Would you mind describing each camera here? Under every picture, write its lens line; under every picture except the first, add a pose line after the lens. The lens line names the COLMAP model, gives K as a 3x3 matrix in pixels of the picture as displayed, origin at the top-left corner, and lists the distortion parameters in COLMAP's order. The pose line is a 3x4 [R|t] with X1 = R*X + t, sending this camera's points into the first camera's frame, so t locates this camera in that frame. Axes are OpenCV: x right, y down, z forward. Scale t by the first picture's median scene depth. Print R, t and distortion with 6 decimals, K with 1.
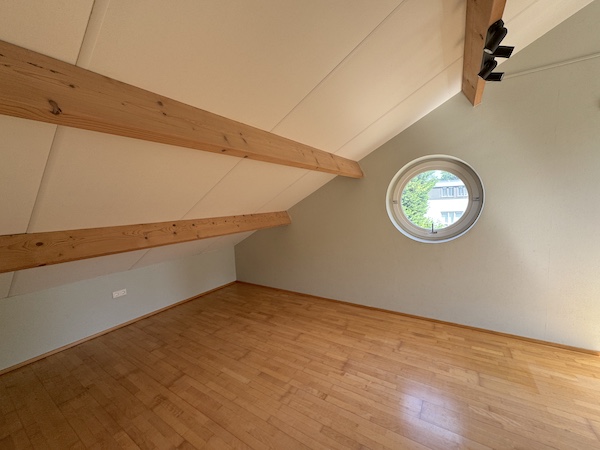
lens RADIAL K [[240.7, 0, 300.0], [0, 240.7, 225.0], [0, 0, 1]] dist [-0.000871, -0.000198]
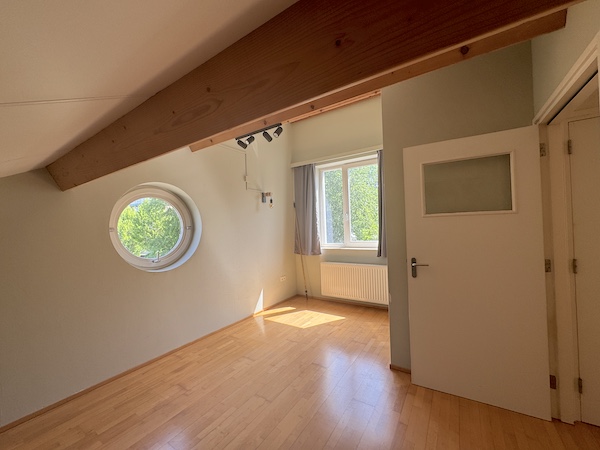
lens RADIAL K [[240.7, 0, 300.0], [0, 240.7, 225.0], [0, 0, 1]] dist [-0.000871, -0.000198]
pose [[0.017307, 0.043478, 0.998904, -0.478679], [0.124505, 0.991184, -0.045299, -0.000178], [-0.992068, 0.125153, 0.011741, 0.472319]]
